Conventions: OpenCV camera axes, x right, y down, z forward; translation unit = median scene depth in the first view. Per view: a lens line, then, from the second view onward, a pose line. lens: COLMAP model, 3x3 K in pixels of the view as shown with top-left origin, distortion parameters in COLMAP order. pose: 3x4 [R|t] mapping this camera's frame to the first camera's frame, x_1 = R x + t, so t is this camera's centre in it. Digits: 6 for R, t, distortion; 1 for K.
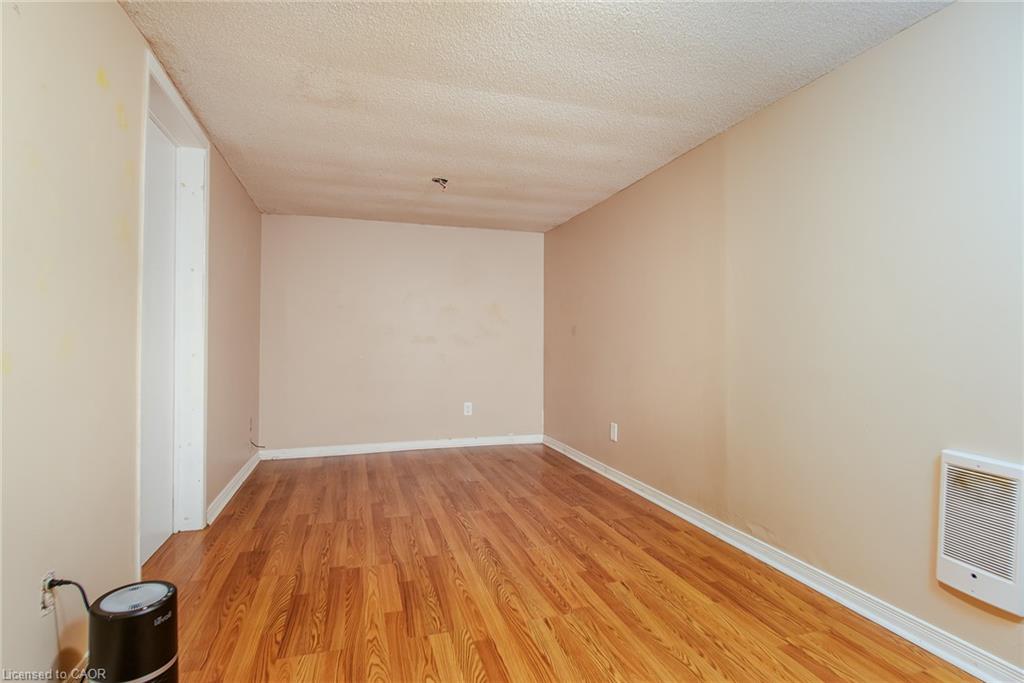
lens RADIAL K [[512.3, 0, 507.9], [0, 512.3, 344.3], [0, 0, 1]] dist [-0.003855, -0.000378]
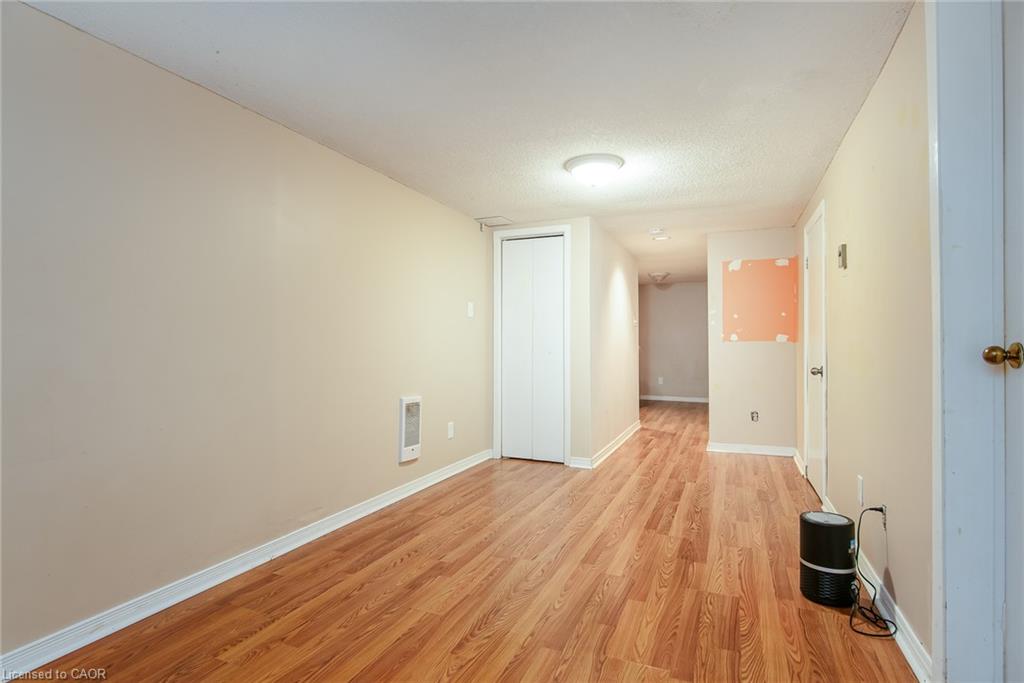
lens RADIAL K [[512.3, 0, 511.7], [0, 512.3, 341.8], [0, 0, 1]] dist [-0.003855, -0.000378]
pose [[-0.764025, -0.002649, 0.645181, -0.551510], [-0.001625, 0.999996, 0.002181, -0.017961], [-0.645184, 0.000618, -0.764027, 1.535576]]
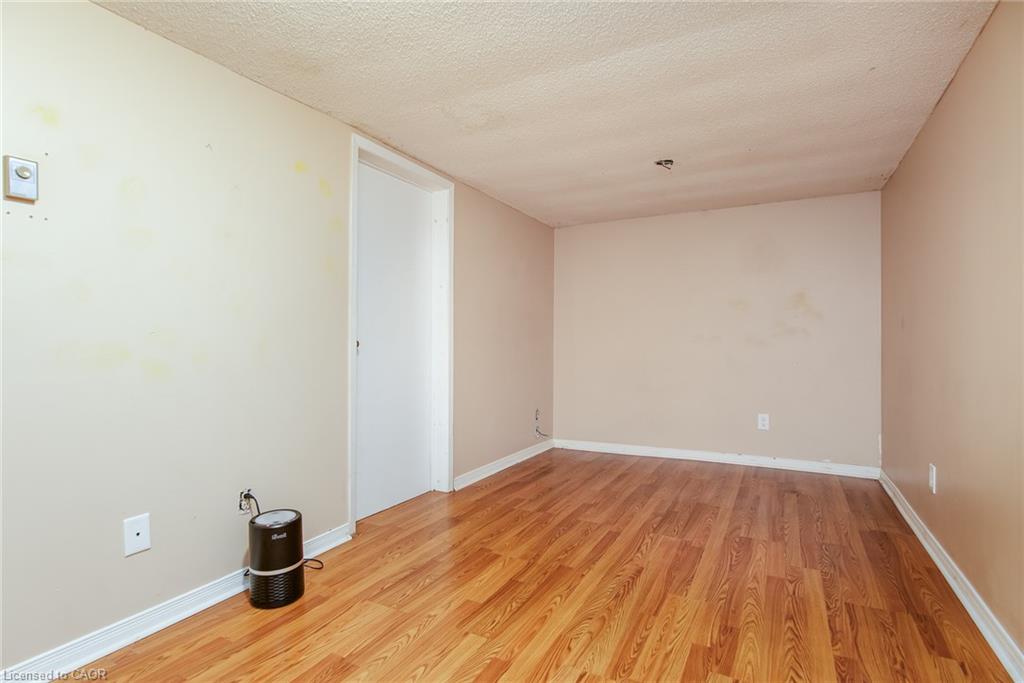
lens RADIAL K [[512.3, 0, 511.0], [0, 512.3, 342.3], [0, 0, 1]] dist [-0.003855, -0.000378]
pose [[0.704251, -0.004712, -0.709935, 0.441825], [0.002921, 0.999989, -0.003740, -0.001486], [0.709945, 0.000561, 0.704257, 0.244708]]
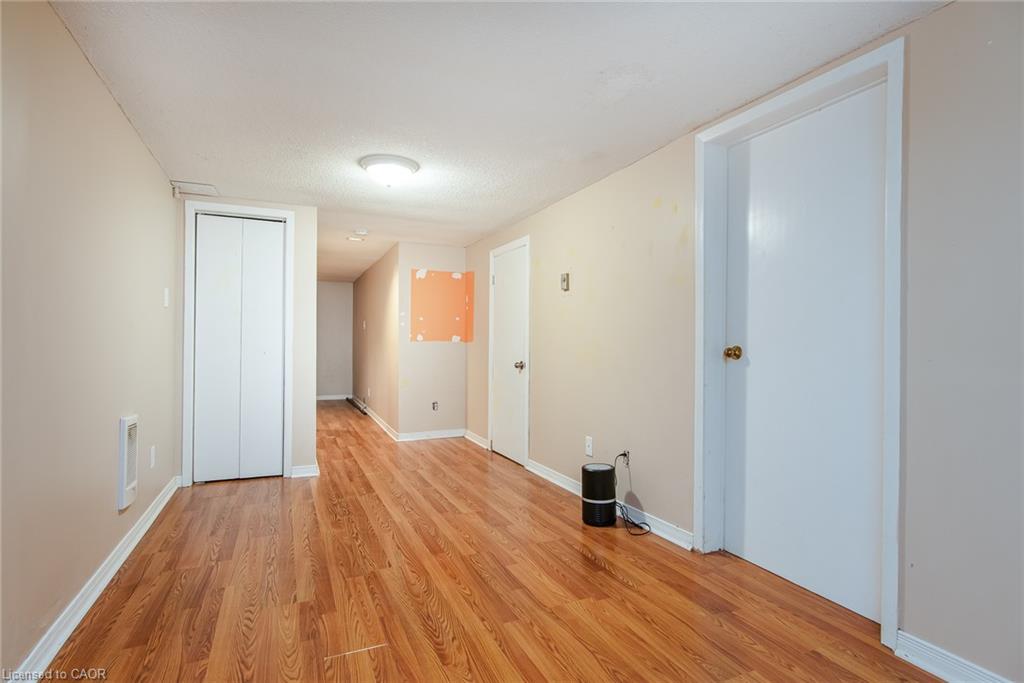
lens RADIAL K [[512.3, 0, 508.8], [0, 512.3, 341.2], [0, 0, 1]] dist [-0.003855, -0.000378]
pose [[-0.992691, -0.012733, -0.120014, -0.044713], [-0.012713, 0.999919, -0.000936, -0.019380], [0.120016, 0.000596, -0.992772, 1.732154]]
